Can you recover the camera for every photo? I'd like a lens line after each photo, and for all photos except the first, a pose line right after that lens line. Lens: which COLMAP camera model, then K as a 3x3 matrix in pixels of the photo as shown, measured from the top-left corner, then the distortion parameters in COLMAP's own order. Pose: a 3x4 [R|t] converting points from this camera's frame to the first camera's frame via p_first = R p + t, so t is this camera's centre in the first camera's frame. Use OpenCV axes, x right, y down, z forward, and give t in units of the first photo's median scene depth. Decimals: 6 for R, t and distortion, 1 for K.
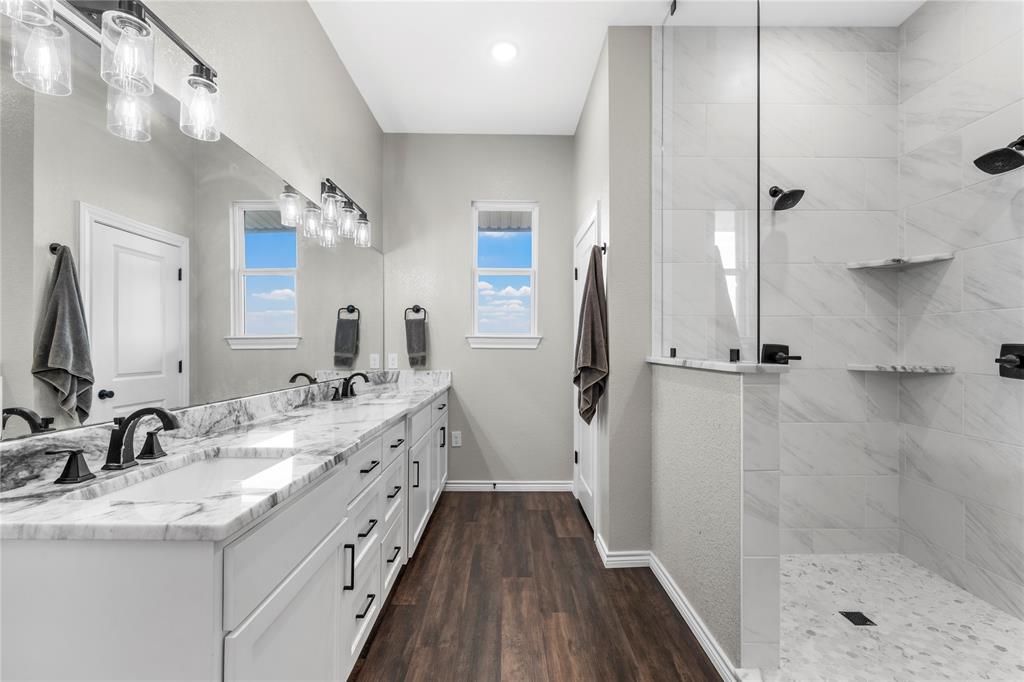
lens RADIAL K [[420.8, 0, 512.0], [0, 420.8, 341.0], [0, 0, 1]] dist [-0.001875, 0.000231]
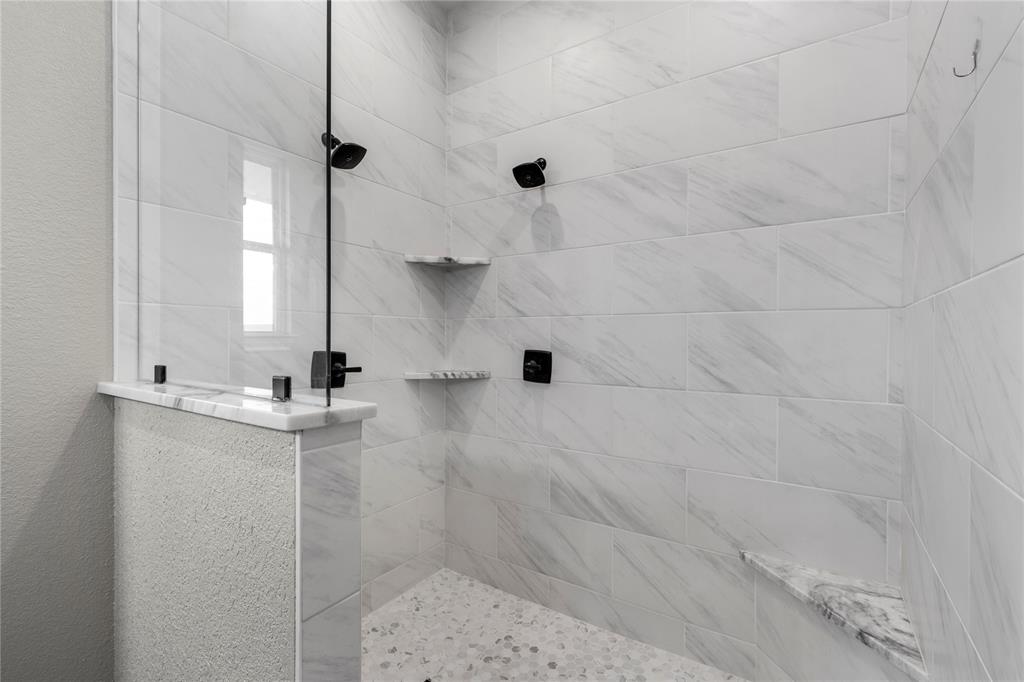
lens RADIAL K [[458.9, 0, 512.0], [0, 458.9, 341.0], [0, 0, 1]] dist [0.001380, -0.000183]
pose [[0.559211, -0.006630, 0.828999, 0.152639], [-0.010385, 0.999834, 0.015001, -0.027217], [-0.828960, -0.016997, 0.559049, 0.314382]]
